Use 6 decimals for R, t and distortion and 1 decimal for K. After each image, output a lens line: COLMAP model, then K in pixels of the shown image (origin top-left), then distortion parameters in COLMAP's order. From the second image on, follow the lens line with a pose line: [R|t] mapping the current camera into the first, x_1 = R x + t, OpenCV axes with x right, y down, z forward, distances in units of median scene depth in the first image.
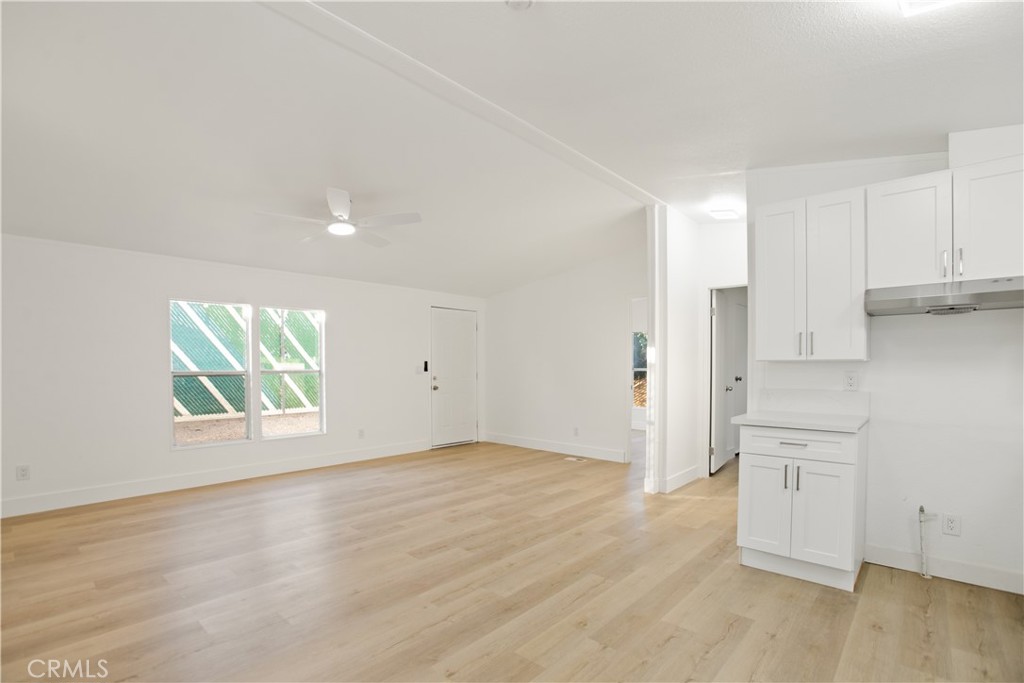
lens RADIAL K [[485.8, 0, 518.6], [0, 485.8, 376.7], [0, 0, 1]] dist [-0.051060, 0.020145]
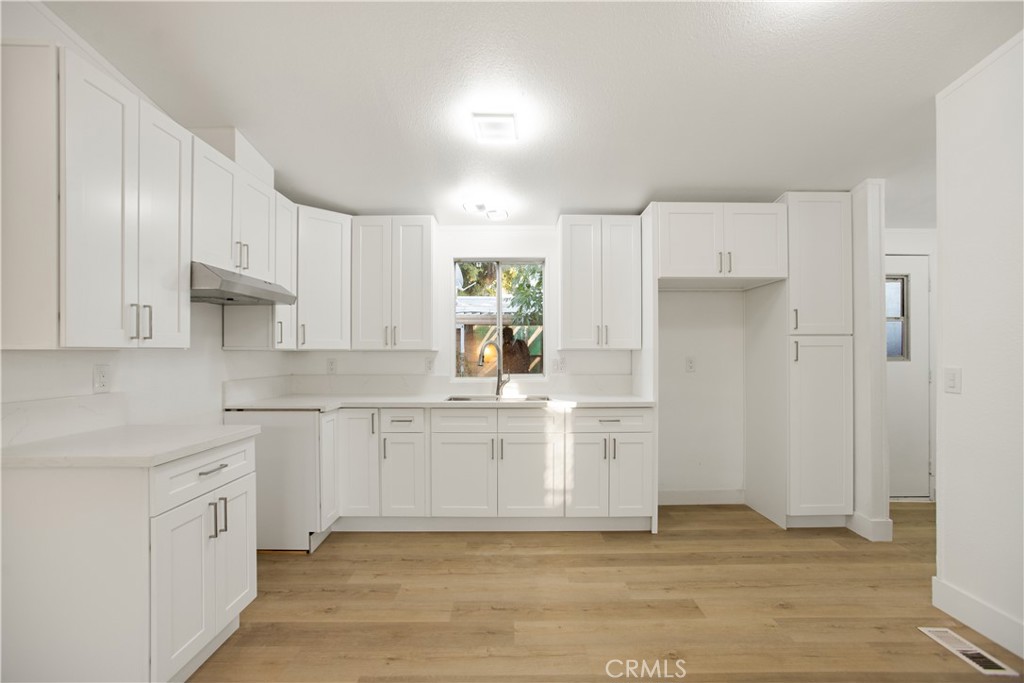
lens RADIAL K [[471.2, 0, 516.7], [0, 471.2, 348.6], [0, 0, 1]] dist [-0.064283, 0.024719]
pose [[-0.650929, 0.005909, 0.759115, -0.135600], [0.017976, 0.999809, 0.007632, -0.019189], [-0.758925, 0.018614, -0.650911, 0.662307]]
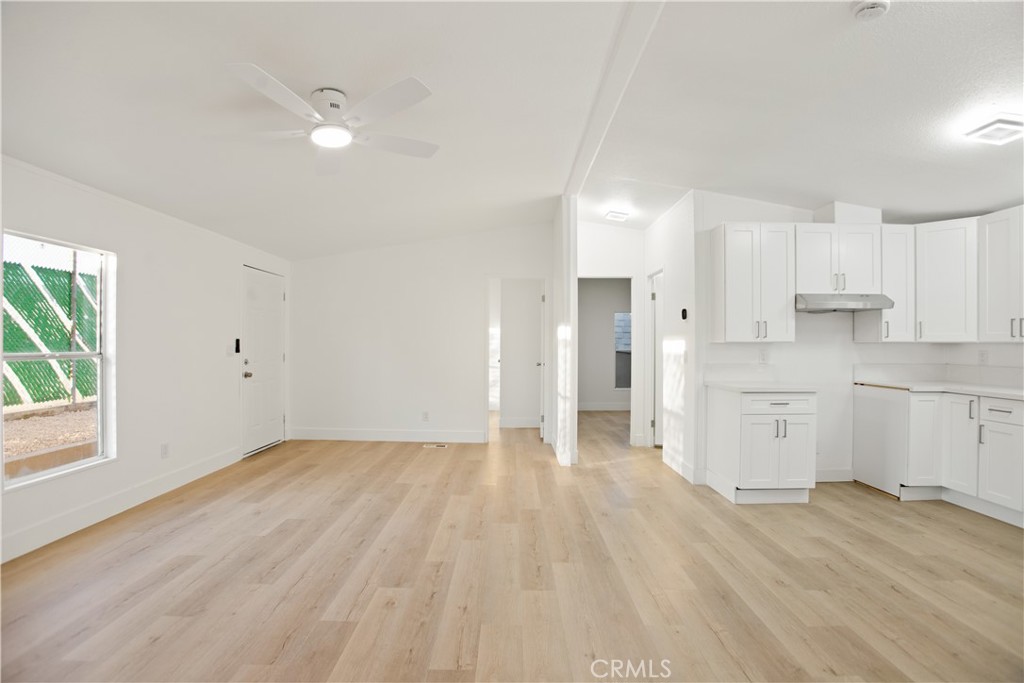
lens RADIAL K [[471.2, 0, 516.7], [0, 471.2, 348.6], [0, 0, 1]] dist [-0.064283, 0.024719]
pose [[0.748577, -0.006002, 0.663021, -0.515335], [0.013568, 0.999888, -0.006267, -0.011017], [-0.662909, 0.013688, 0.748575, 0.309211]]
